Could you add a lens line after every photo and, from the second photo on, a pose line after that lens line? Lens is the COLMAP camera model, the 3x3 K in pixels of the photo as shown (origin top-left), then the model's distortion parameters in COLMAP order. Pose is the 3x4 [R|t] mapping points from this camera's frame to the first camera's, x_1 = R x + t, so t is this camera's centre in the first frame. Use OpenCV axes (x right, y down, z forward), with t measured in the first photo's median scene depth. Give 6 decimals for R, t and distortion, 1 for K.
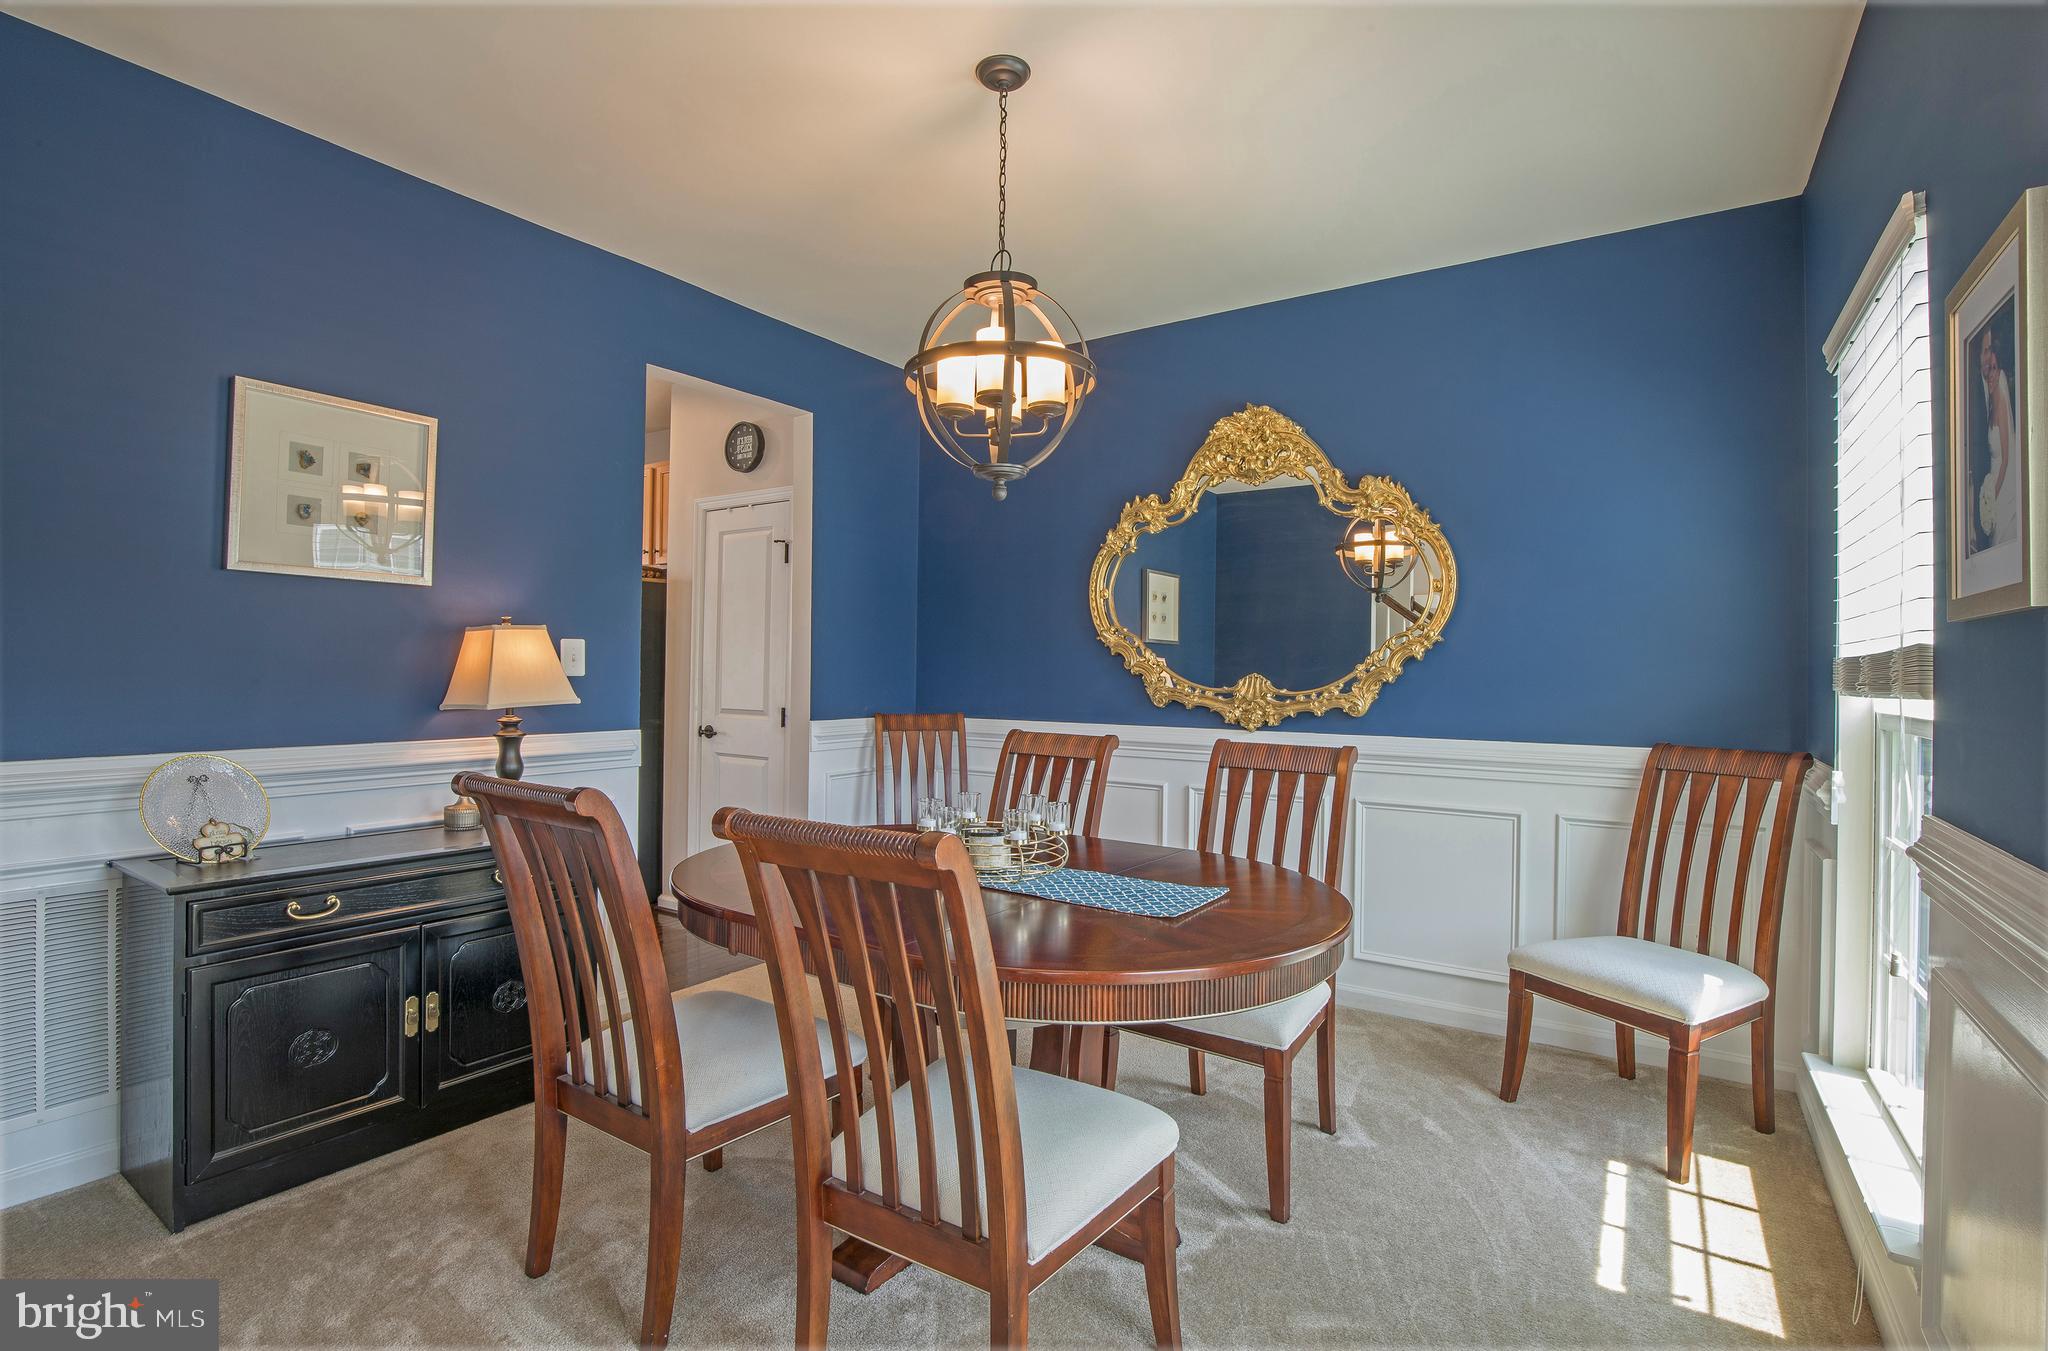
lens RADIAL K [[949.4, 0, 1024.0], [0, 949.4, 675.5], [0, 0, 1]] dist [-0.000028, -0.000005]
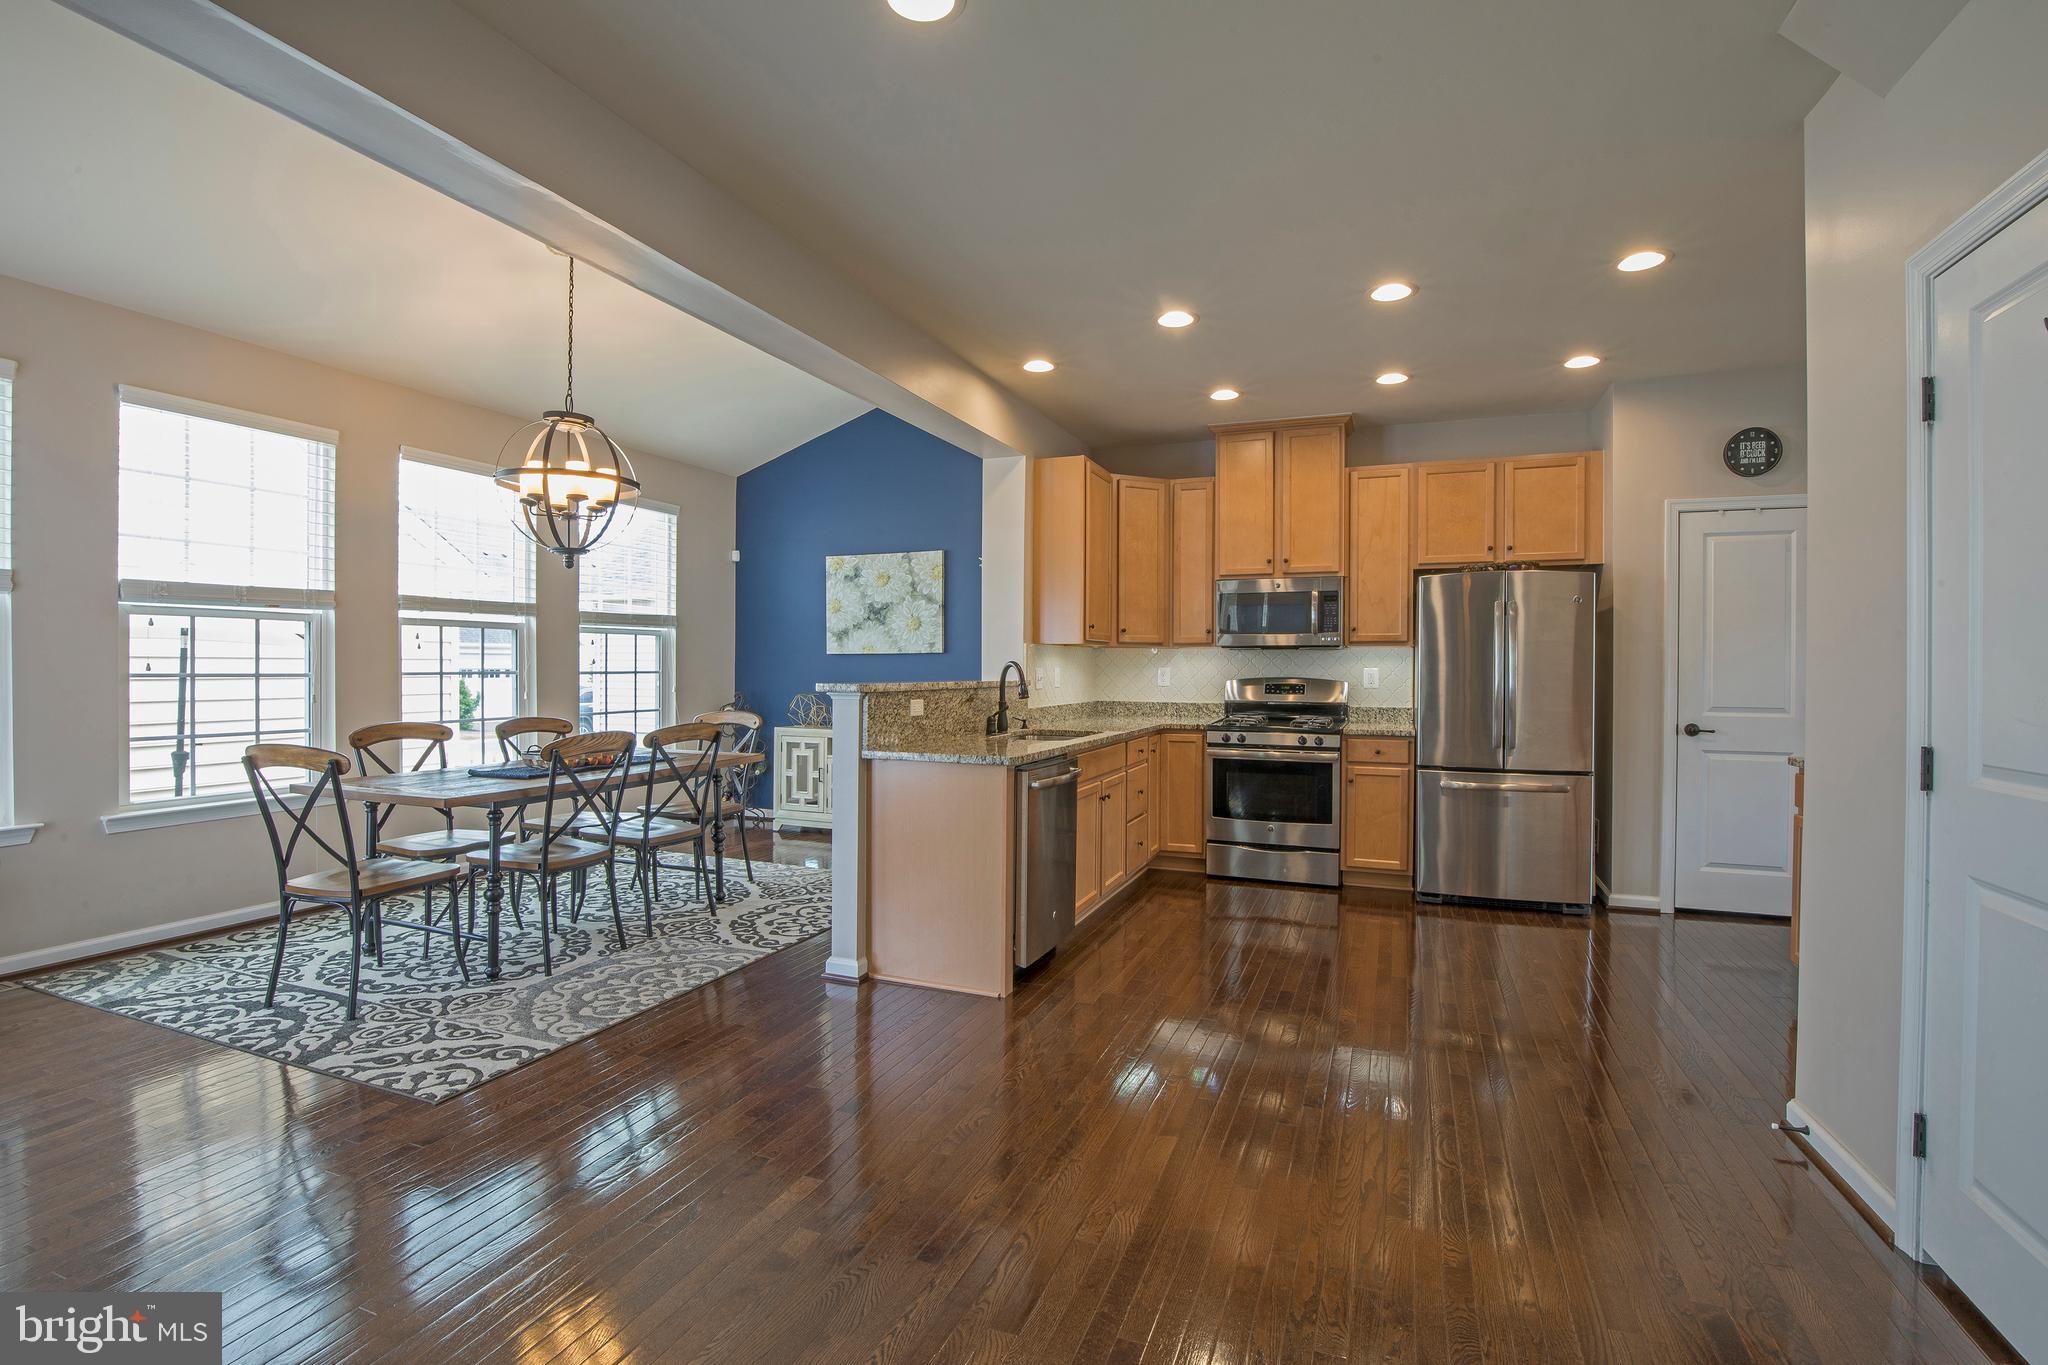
lens RADIAL K [[953.5, 0, 1018.6], [0, 953.5, 669.4], [0, 0, 1]] dist [-0.028008, 0.000745]
pose [[0.978570, -0.007469, 0.205777, -1.273219], [0.006319, 0.999961, 0.006246, -0.016683], [-0.205815, -0.004812, 0.978579, 0.168327]]
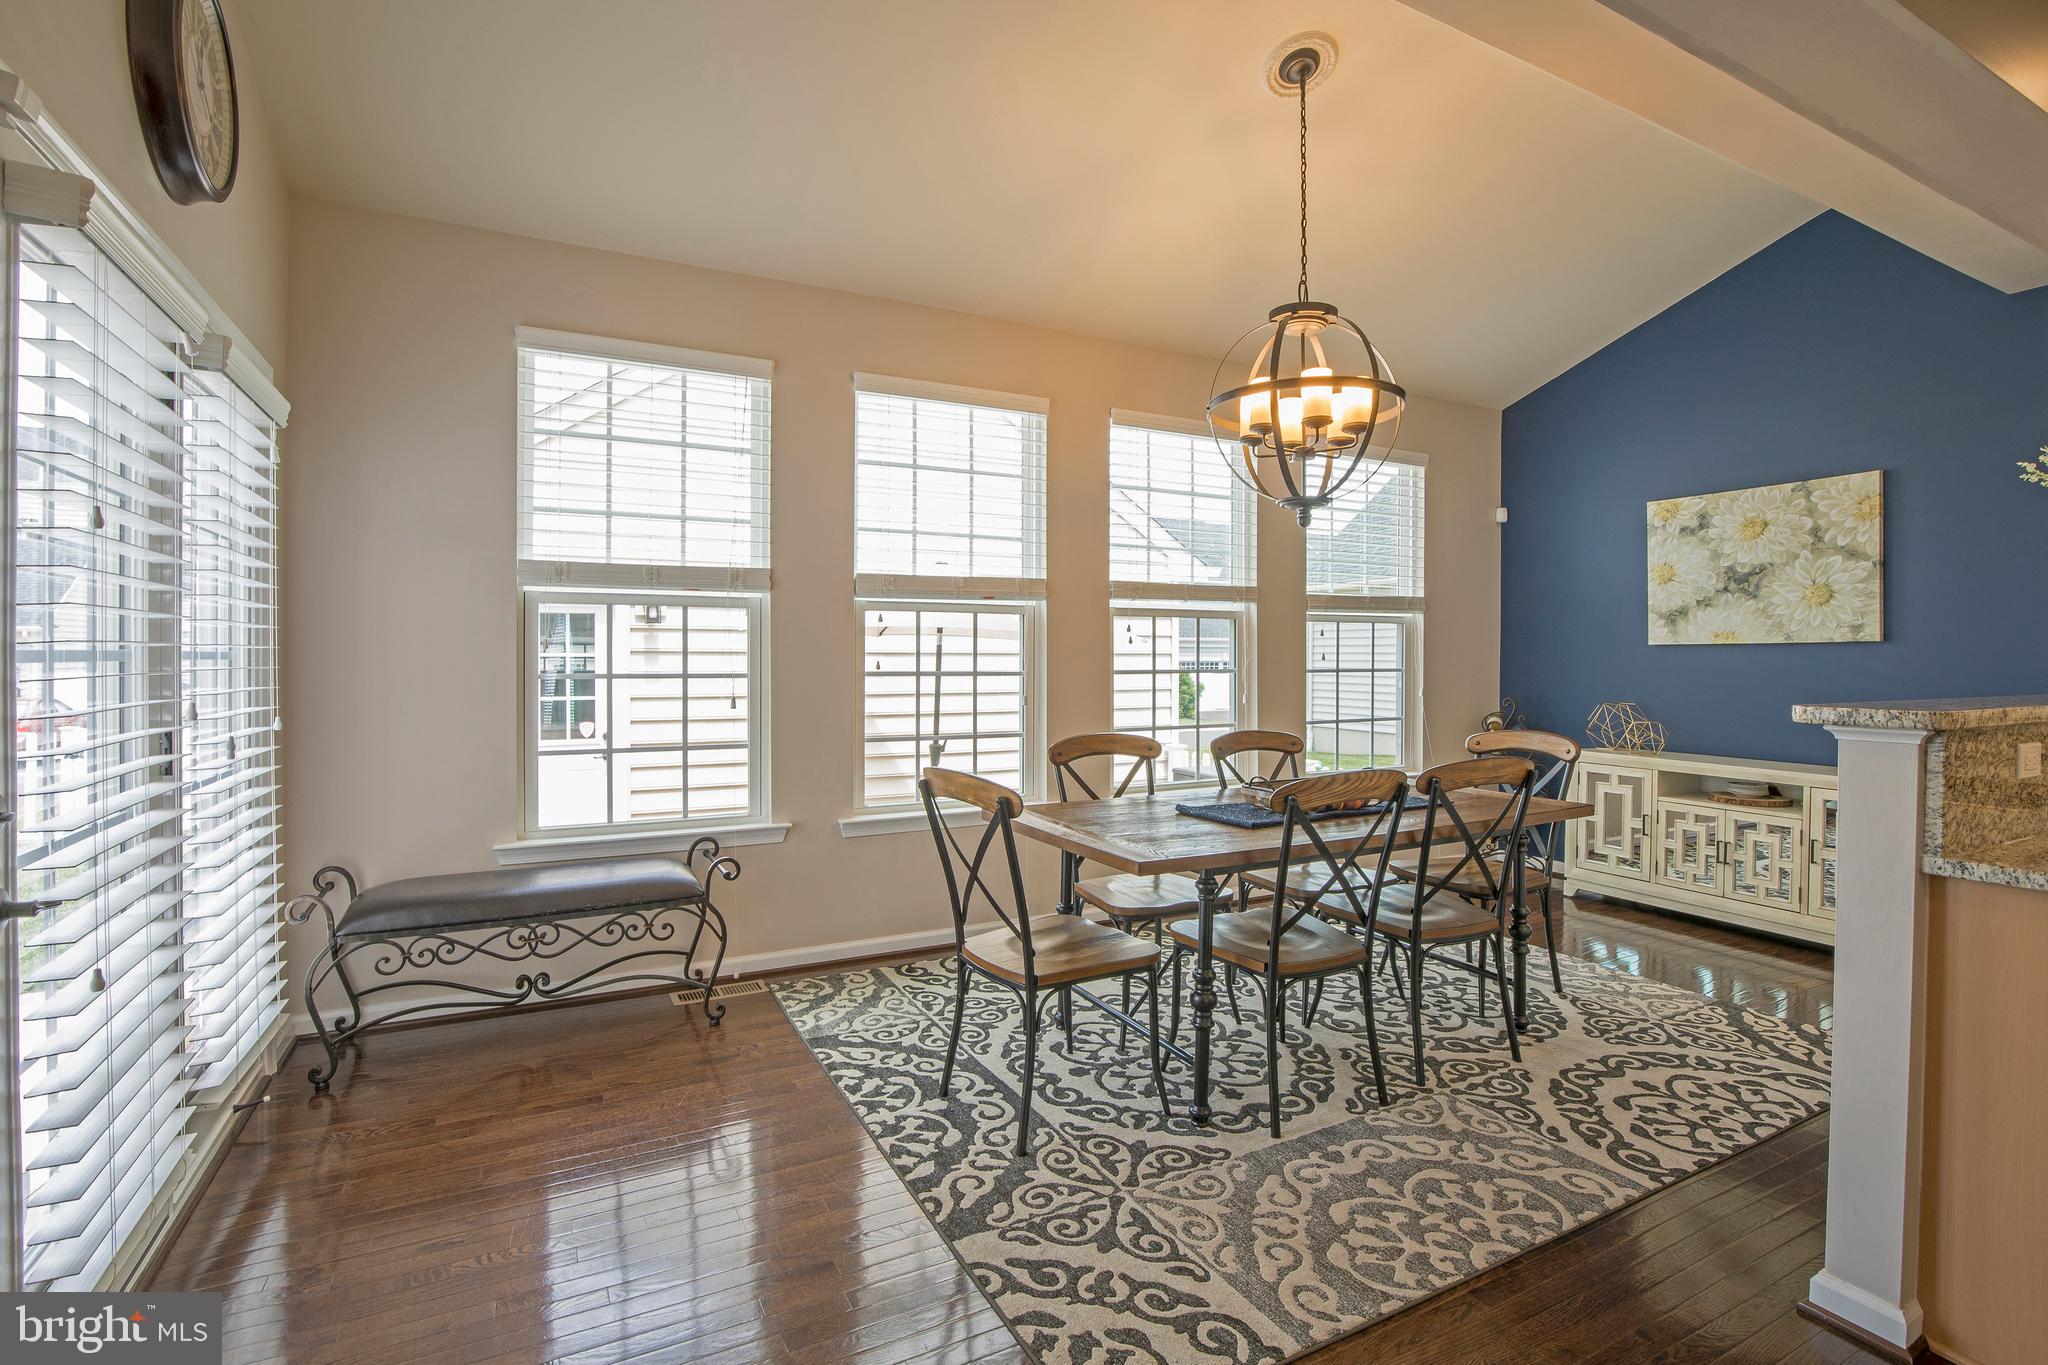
lens RADIAL K [[953.5, 0, 1018.6], [0, 953.5, 669.4], [0, 0, 1]] dist [-0.028008, 0.000745]
pose [[0.876391, -0.002248, -0.481595, -1.369662], [0.007508, 0.999931, 0.008995, -0.021577], [0.481542, -0.011499, 0.876348, 0.496822]]
